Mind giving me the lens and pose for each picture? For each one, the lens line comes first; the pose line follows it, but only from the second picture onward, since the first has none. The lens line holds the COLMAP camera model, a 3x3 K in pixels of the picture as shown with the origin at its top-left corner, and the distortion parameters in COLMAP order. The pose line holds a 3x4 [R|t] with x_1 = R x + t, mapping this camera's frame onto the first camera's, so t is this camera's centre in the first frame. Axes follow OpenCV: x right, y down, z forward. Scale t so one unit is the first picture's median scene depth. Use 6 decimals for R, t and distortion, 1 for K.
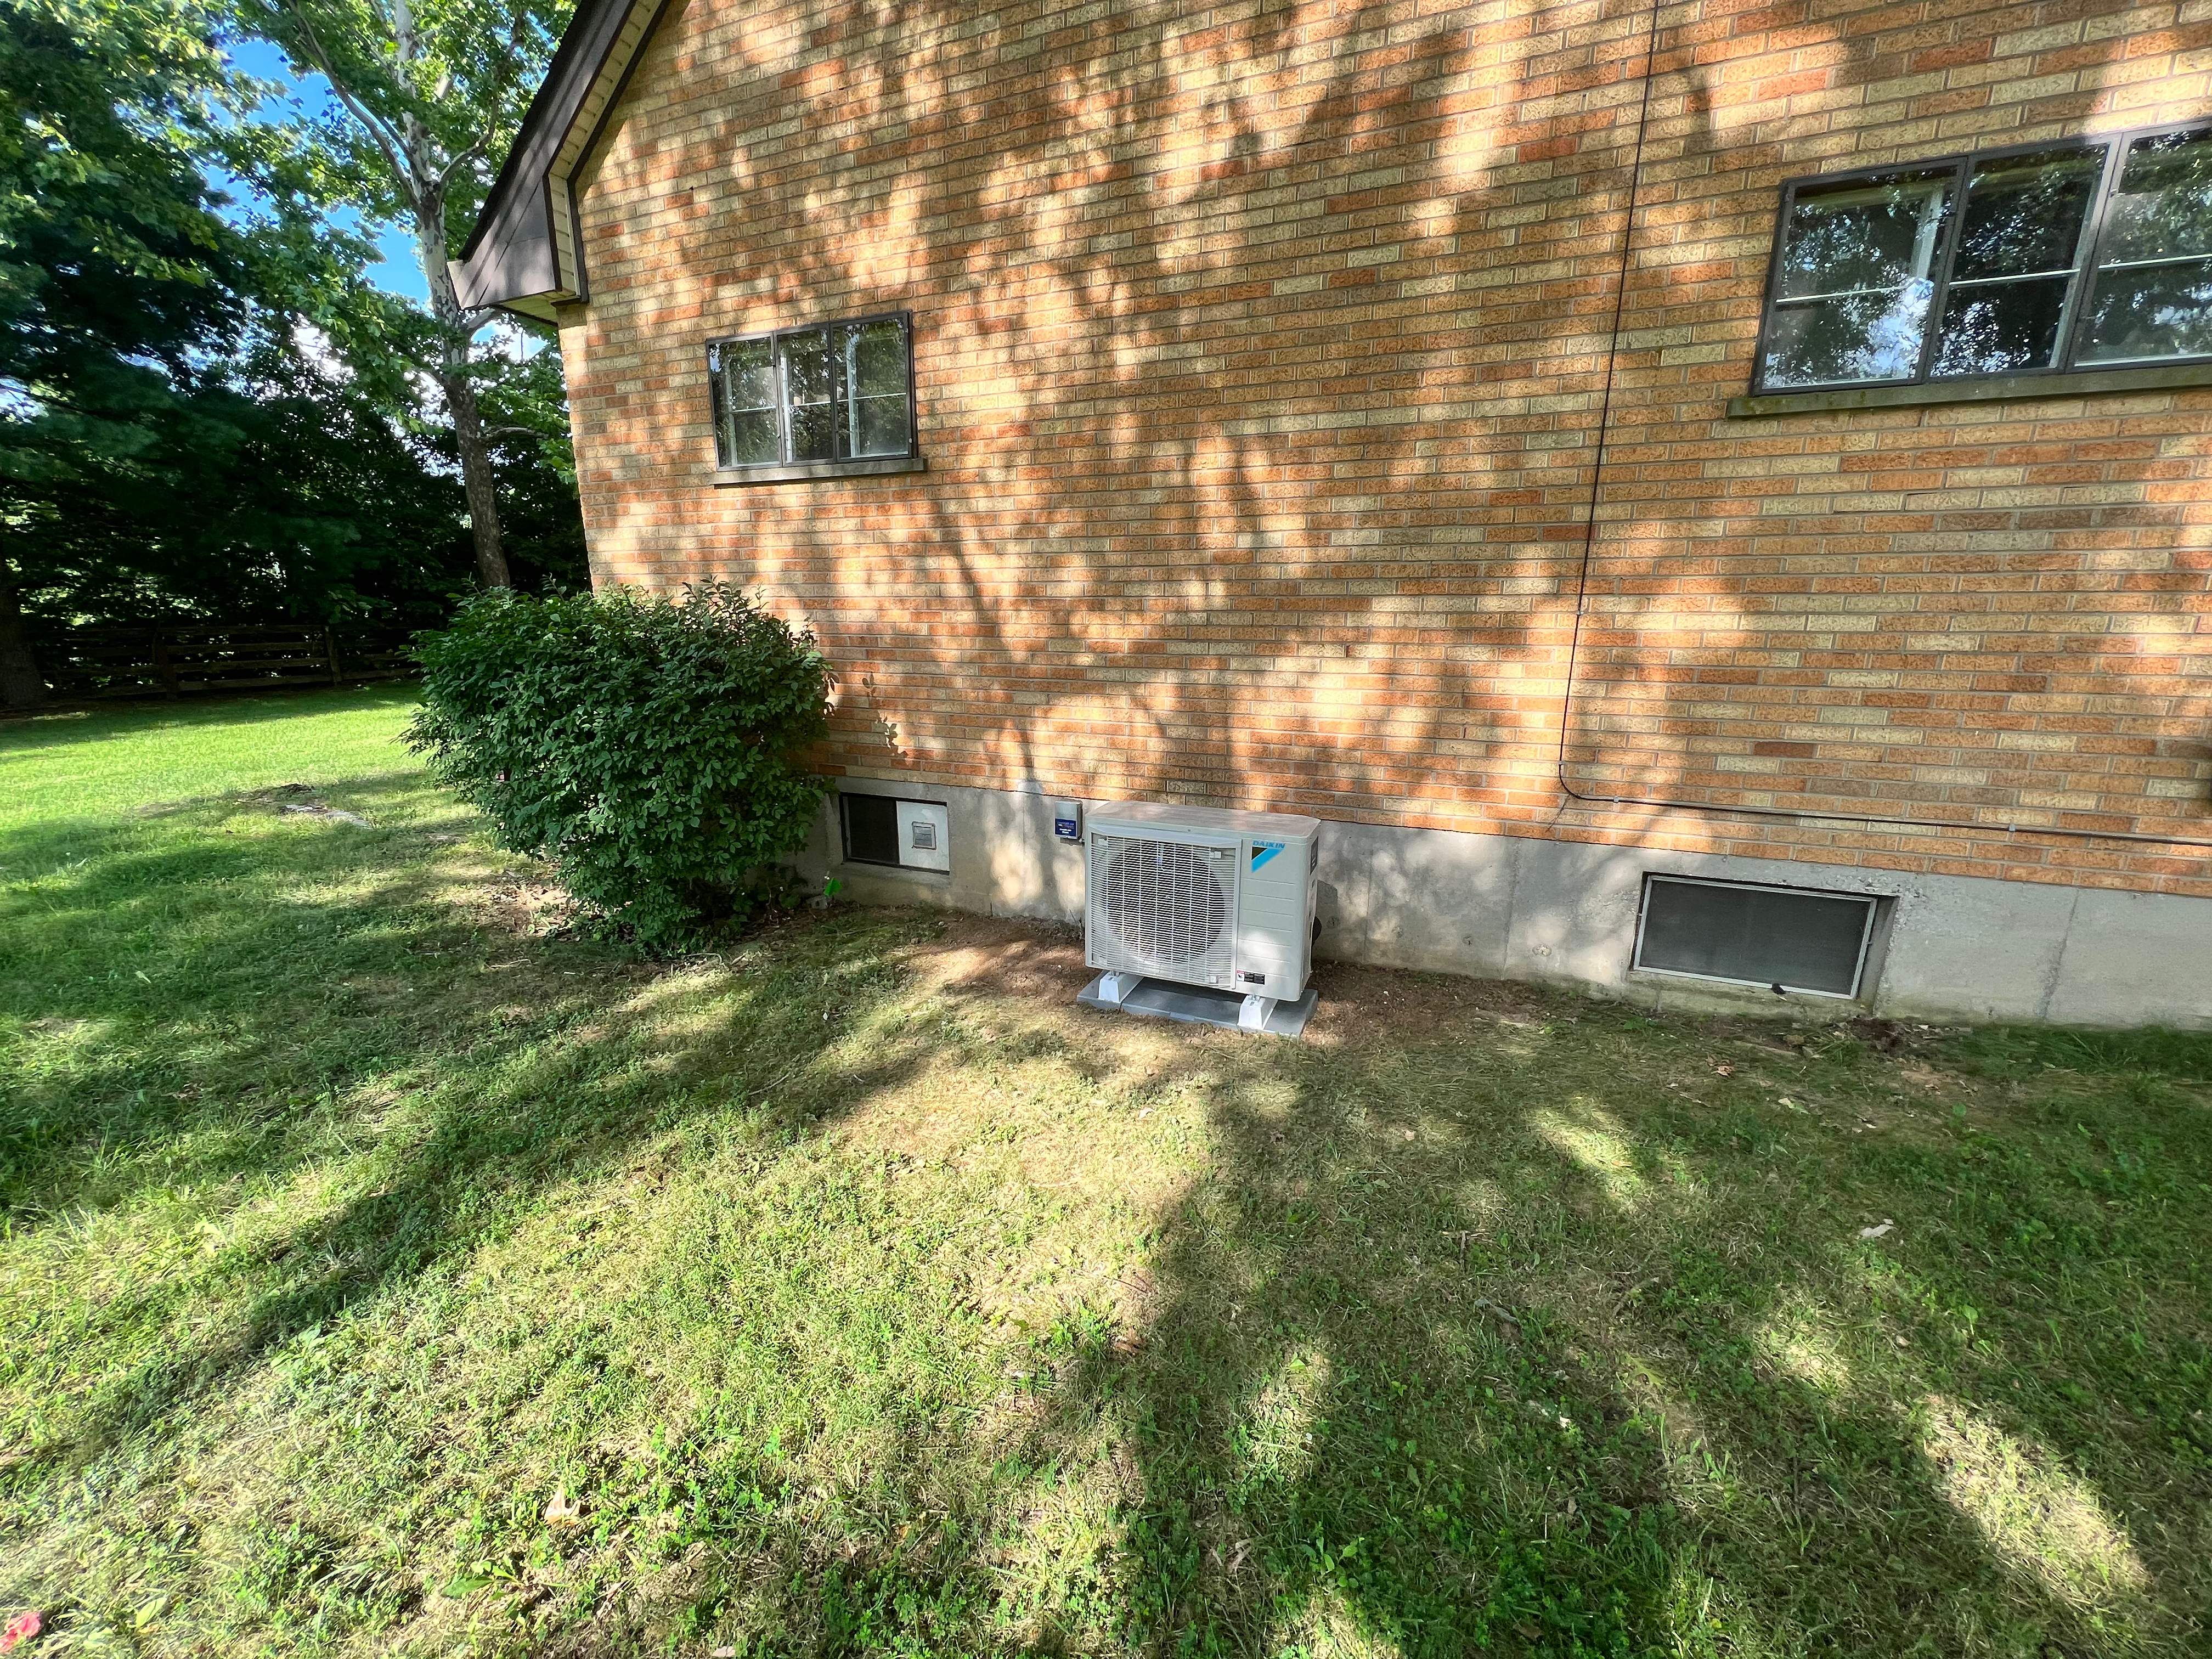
lens RADIAL K [[878.5, 0, 1098.5], [0, 878.5, 830.1], [0, 0, 1]] dist [-0.001081, 0.000437]
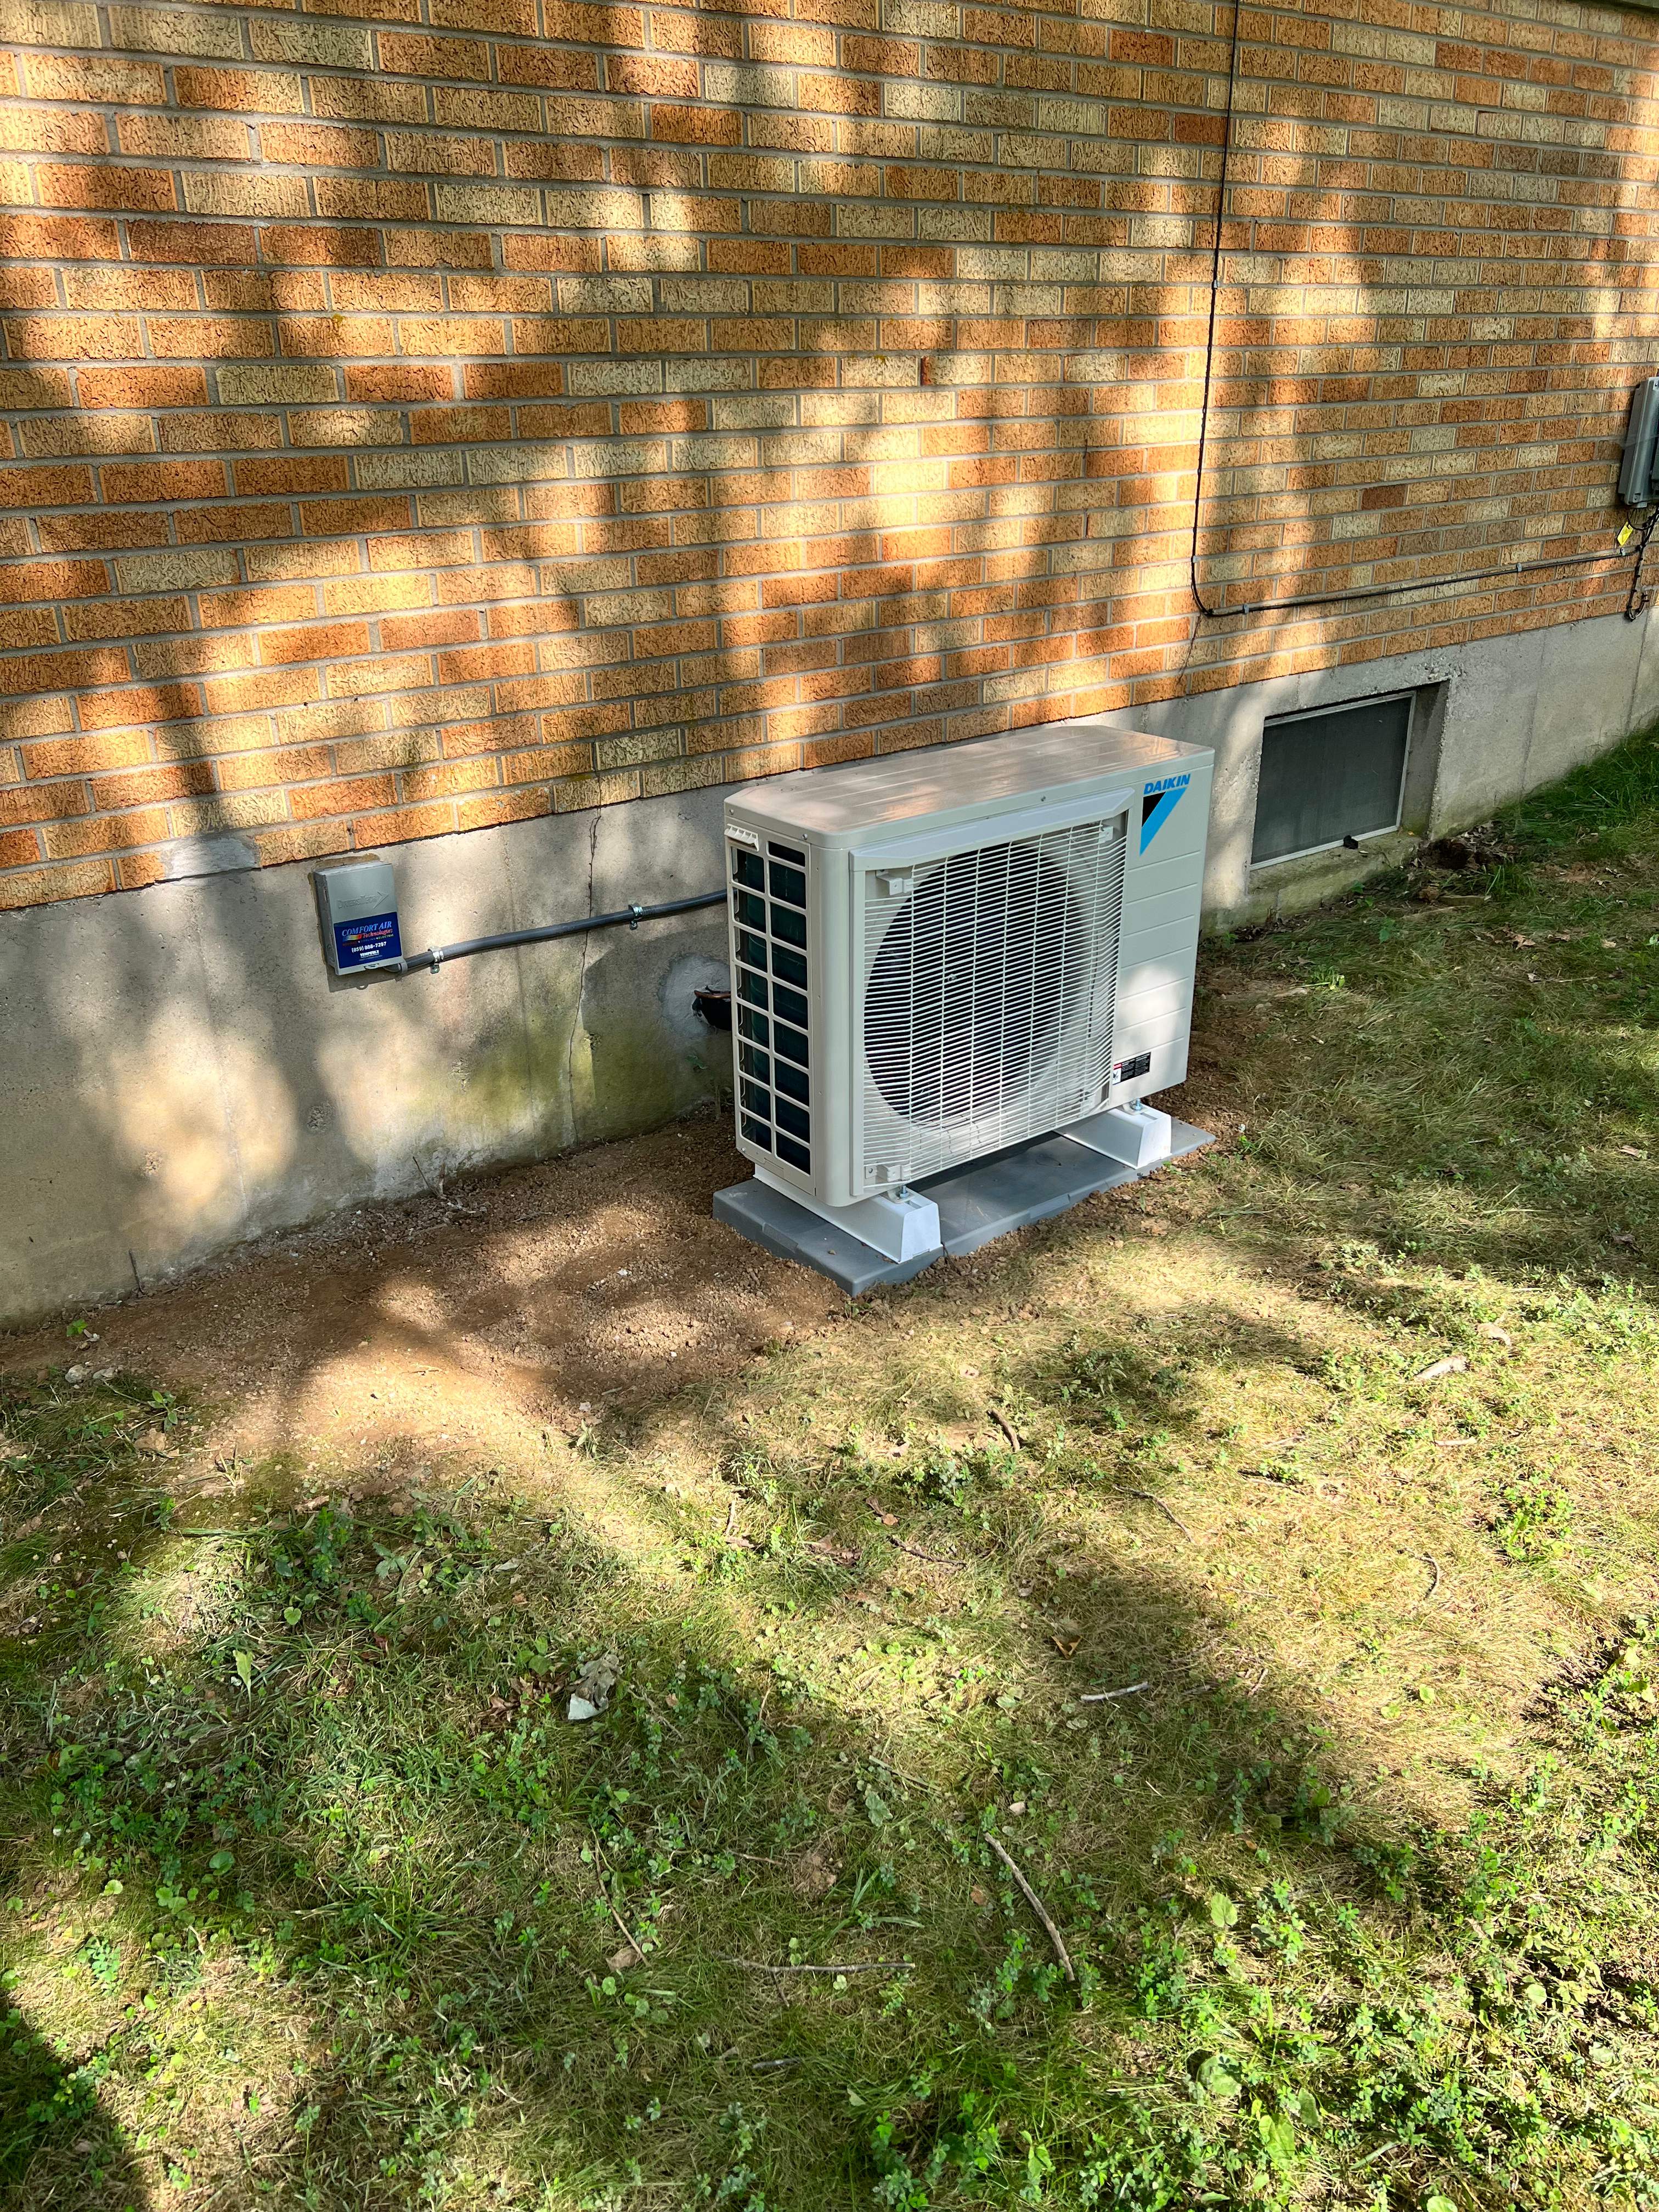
lens RADIAL K [[1655.9, 0, 822.1], [0, 1655.9, 1111.1], [0, 0, 1]] dist [0.046583, -0.052638]
pose [[0.494062, -0.364066, 0.789531, -0.588535], [0.229740, 0.930495, 0.285304, -0.102530], [-0.838524, 0.040429, 0.543363, 0.577228]]
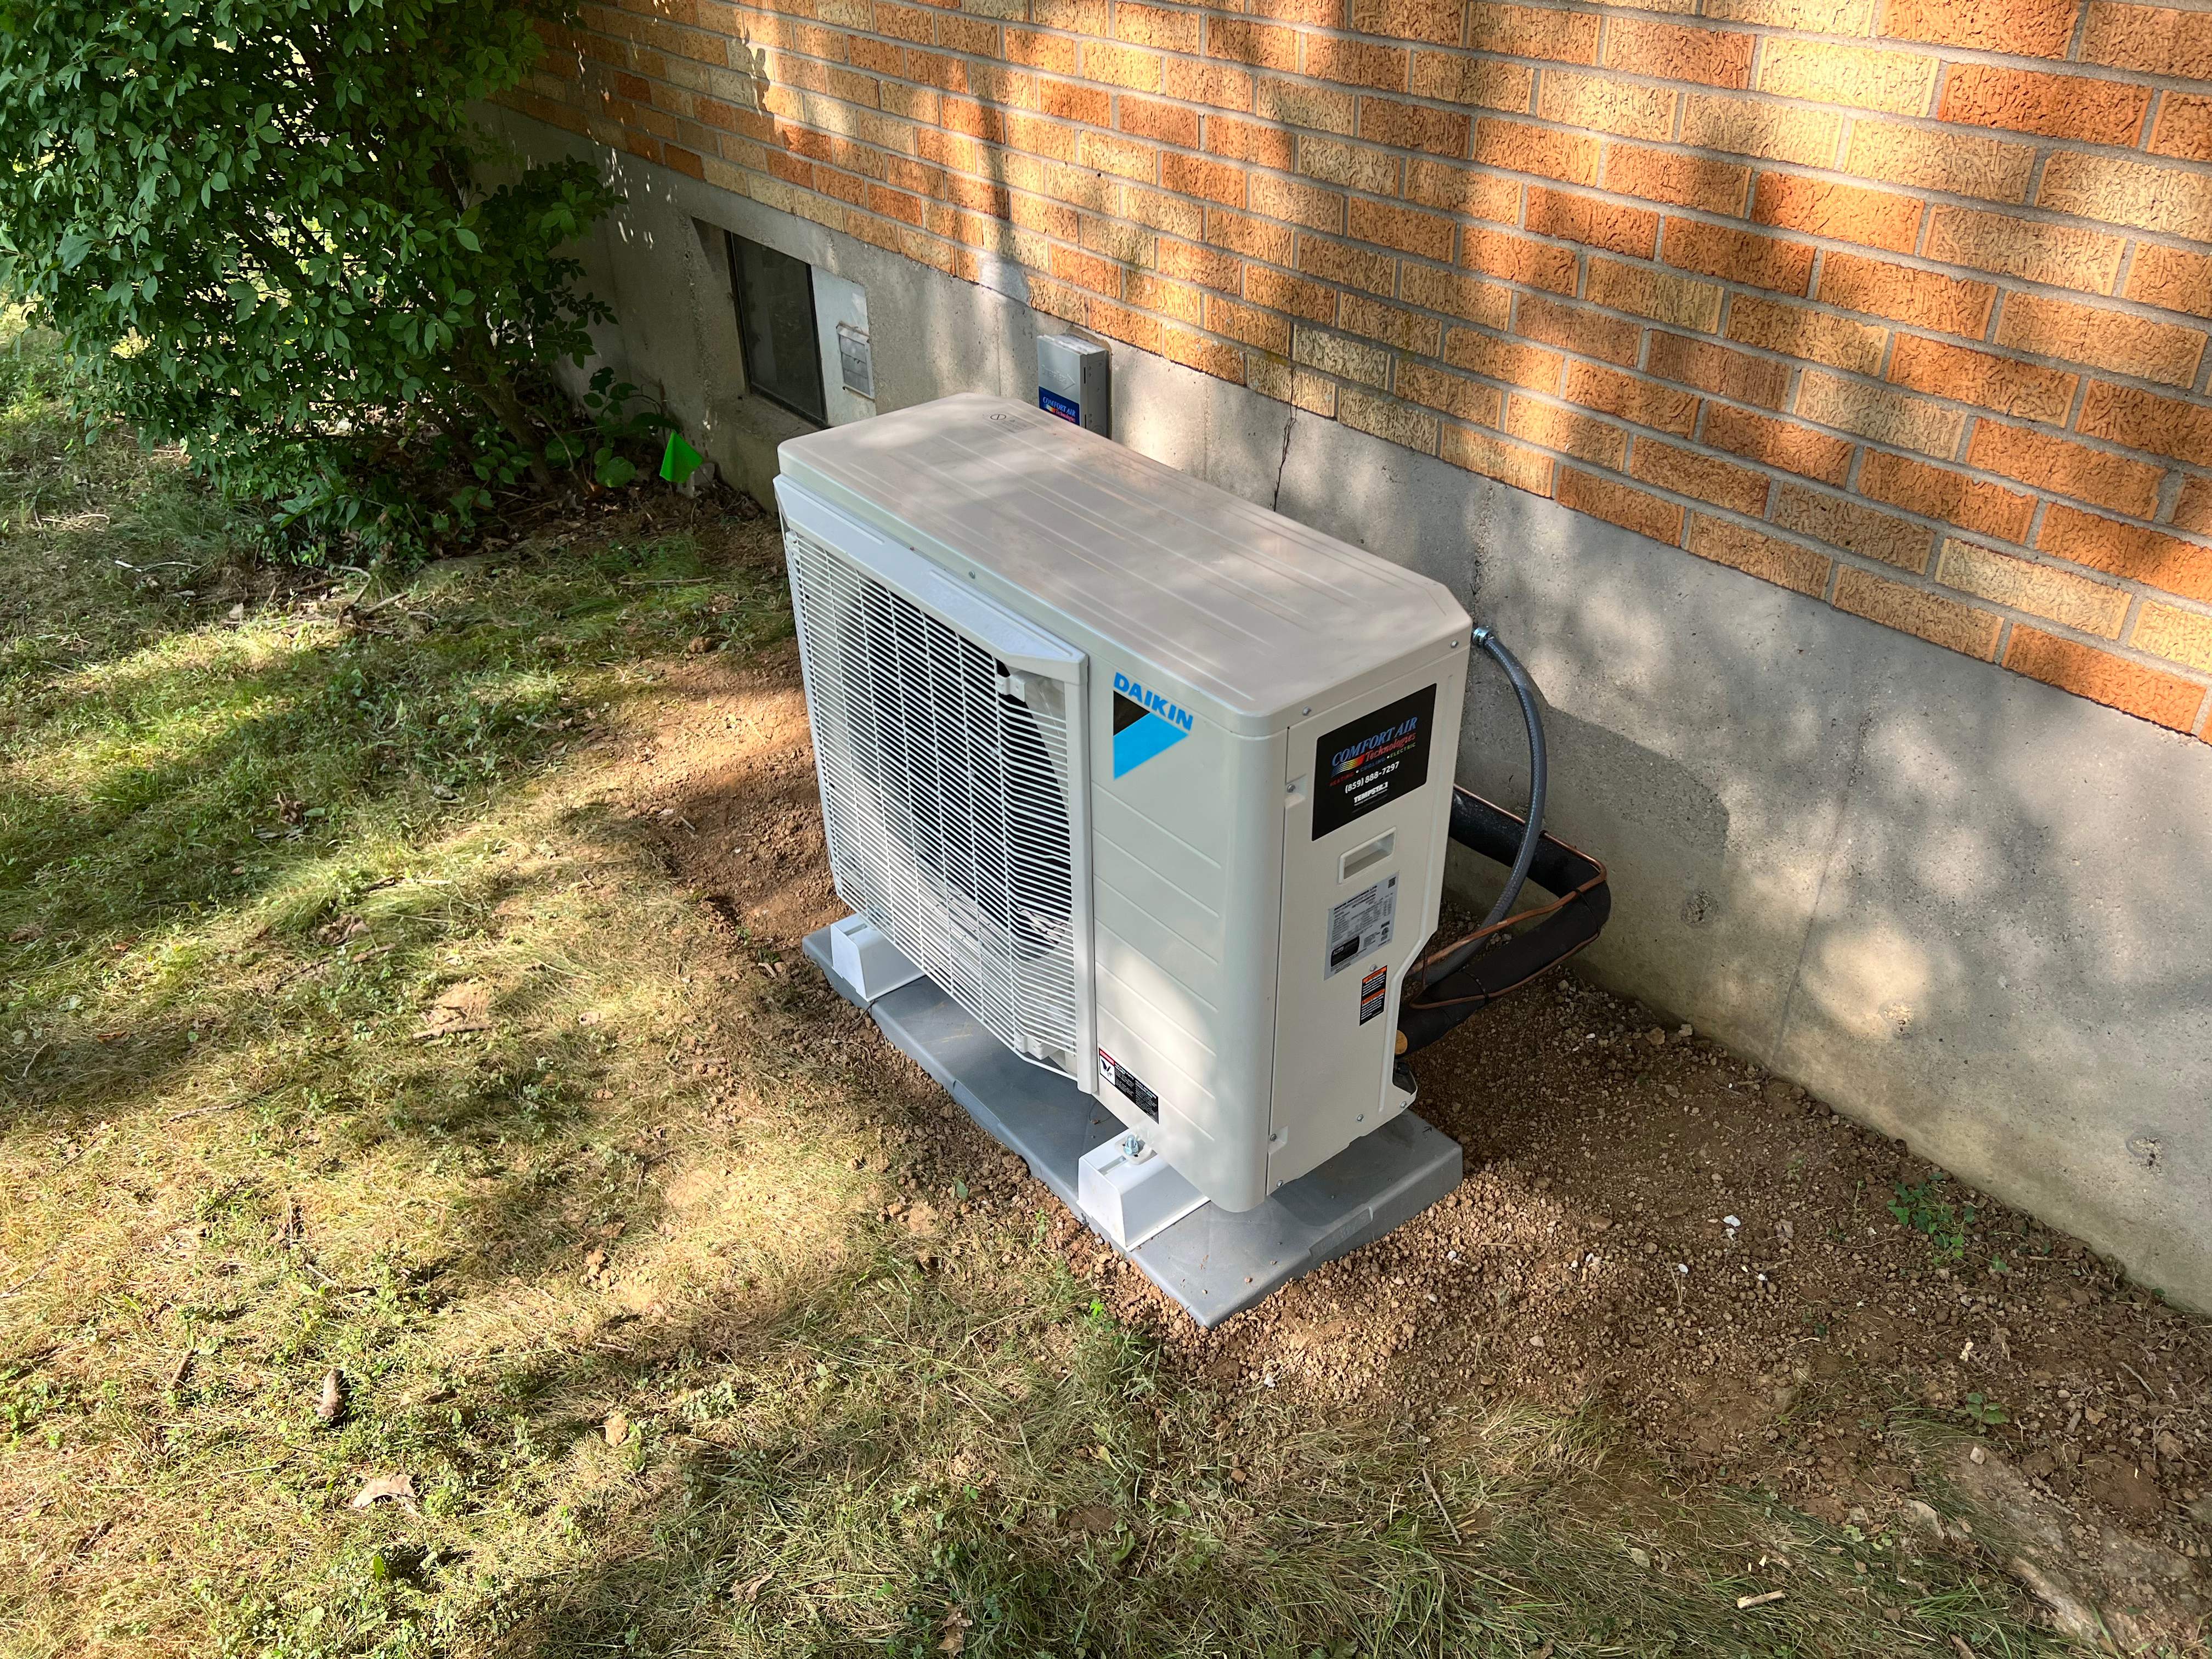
lens RADIAL K [[1655.9, 0, 1104.9], [0, 1655.9, 812.8], [0, 0, 1]] dist [0.046583, -0.052638]
pose [[0.876557, 0.252065, -0.410013, 0.337842], [-0.100752, 0.929115, 0.355800, -0.109342], [0.470634, -0.270569, 0.839819, 0.488056]]
